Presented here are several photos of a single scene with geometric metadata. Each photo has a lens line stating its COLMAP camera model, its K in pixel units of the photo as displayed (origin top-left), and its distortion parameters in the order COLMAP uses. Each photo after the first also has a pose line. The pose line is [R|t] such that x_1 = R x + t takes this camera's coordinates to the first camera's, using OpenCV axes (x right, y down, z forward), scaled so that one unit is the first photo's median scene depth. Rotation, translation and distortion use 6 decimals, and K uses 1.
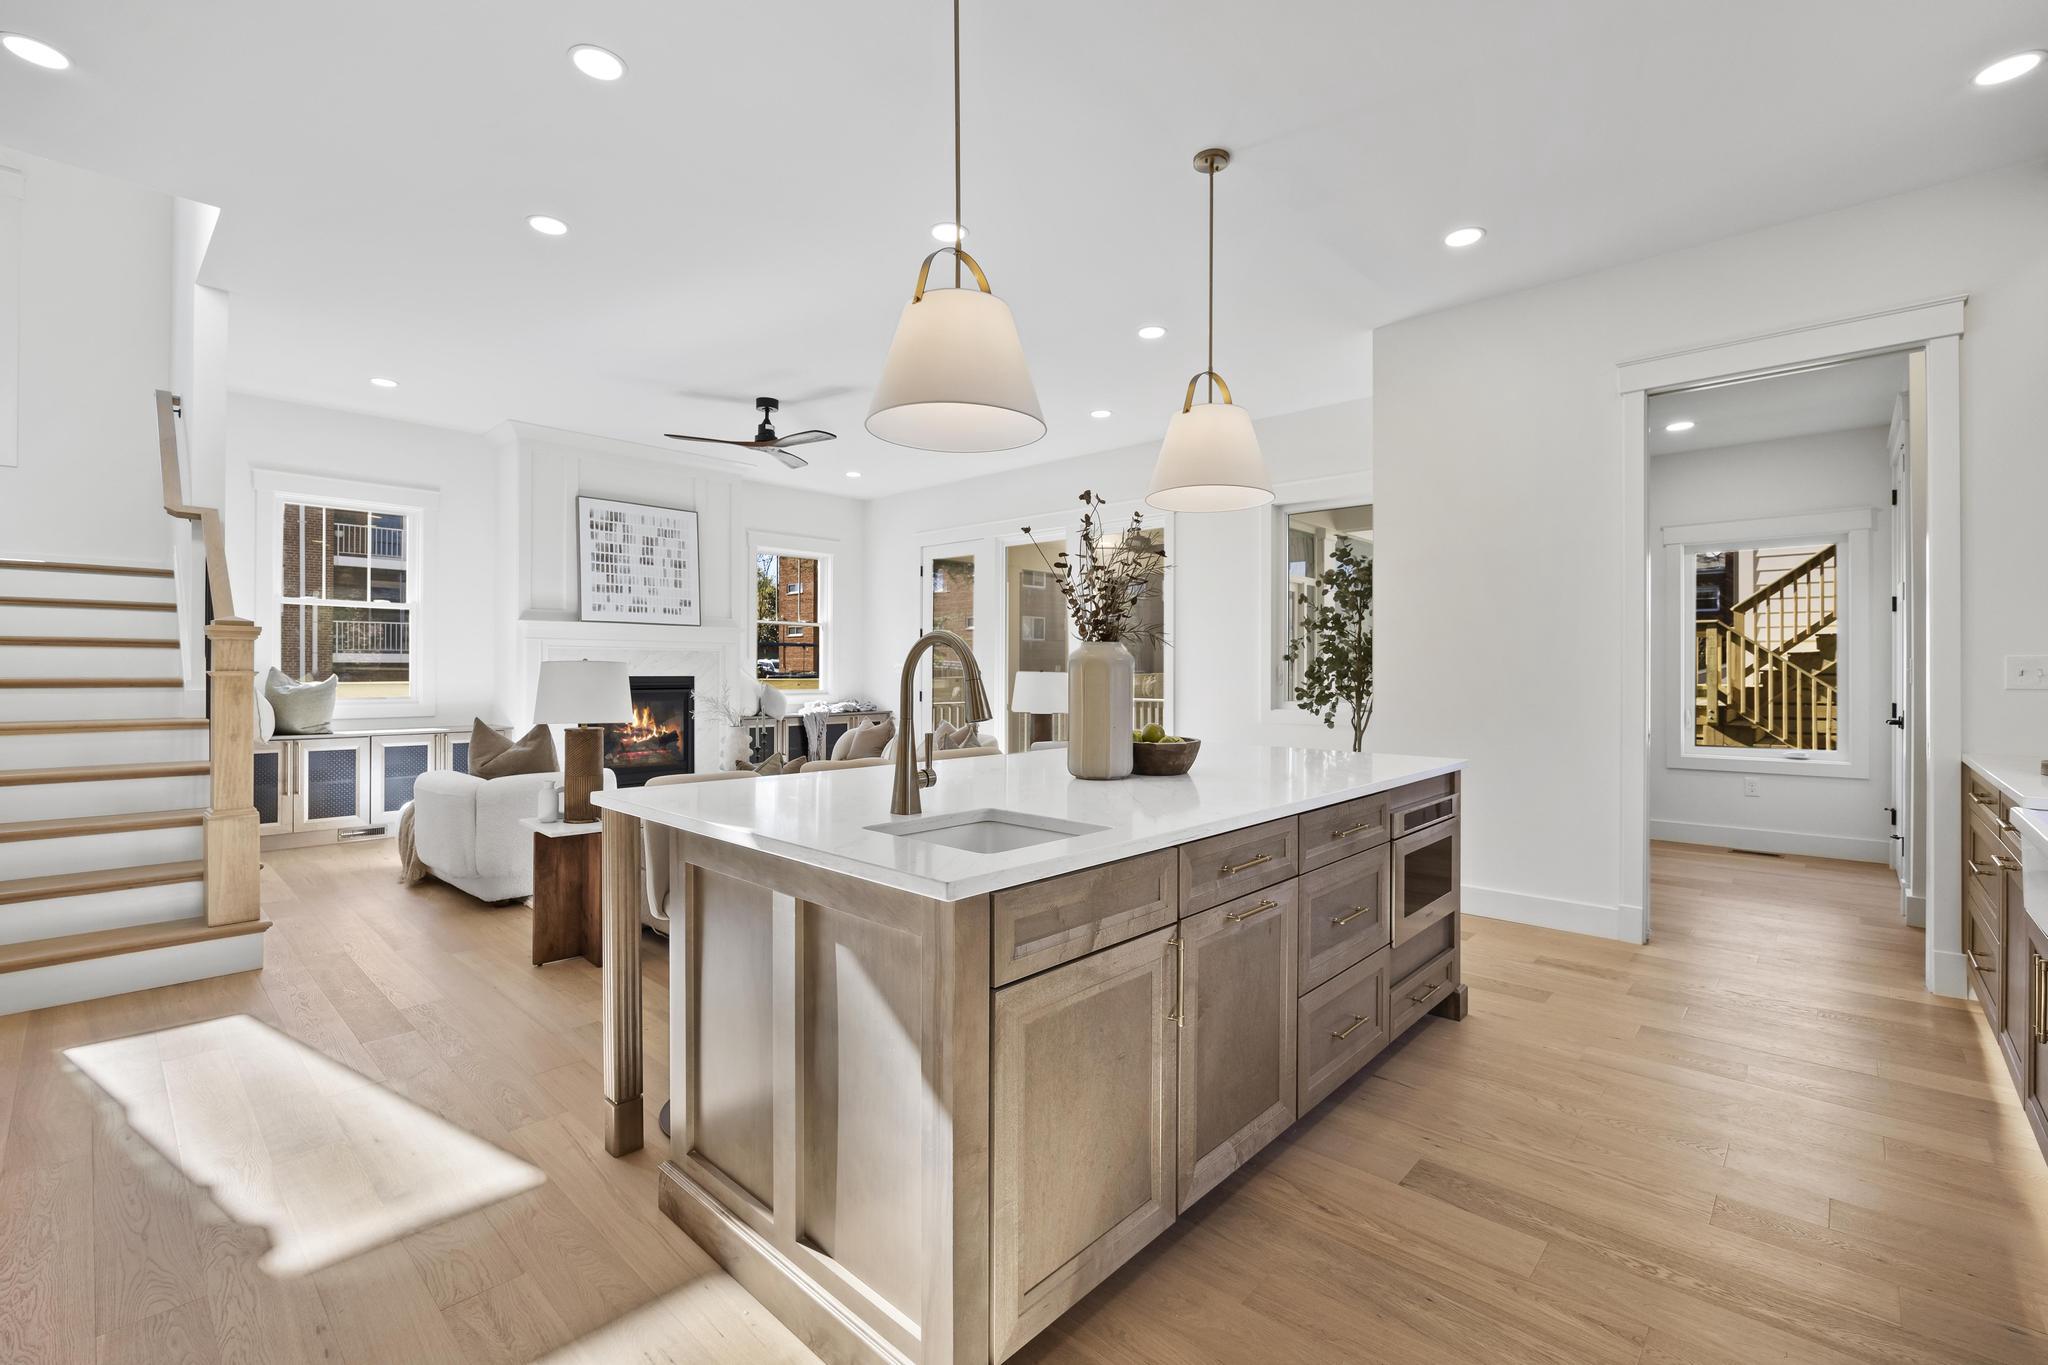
lens RADIAL K [[877.4, 0, 1031.8], [0, 877.4, 677.6], [0, 0, 1]] dist [-0.013561, 0.001014]
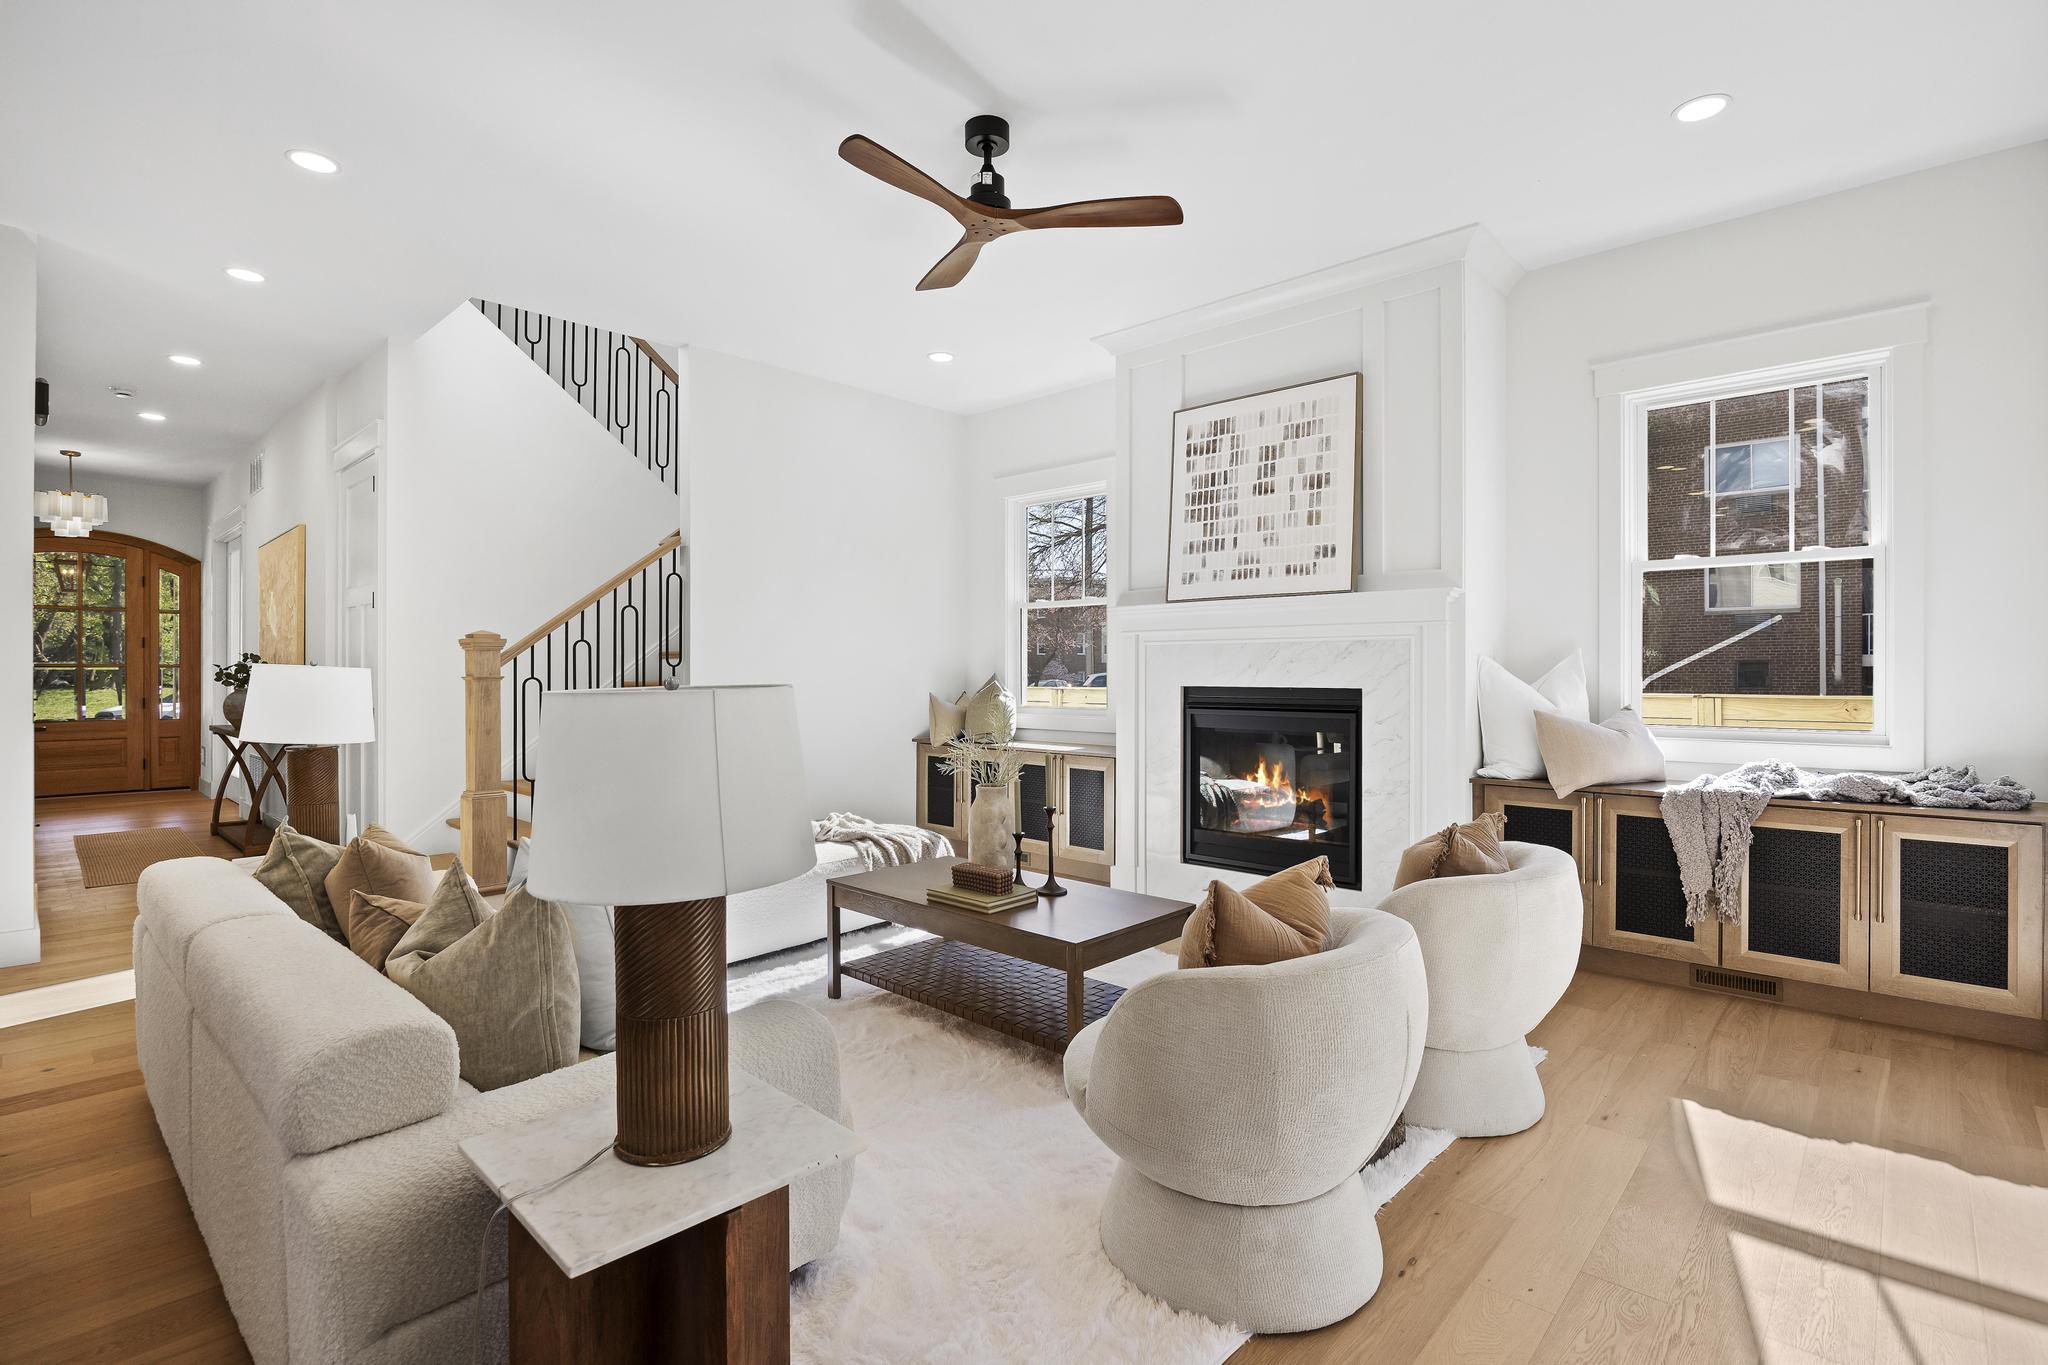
lens RADIAL K [[979.1, 0, 1025.2], [0, 979.1, 671.8], [0, 0, 1]] dist [-0.013788, -0.001008]
pose [[-0.002414, -0.008111, -0.999964, 0.212421], [-0.012500, 0.999889, -0.008080, -0.005521], [0.999919, 0.012480, -0.002515, 0.888671]]
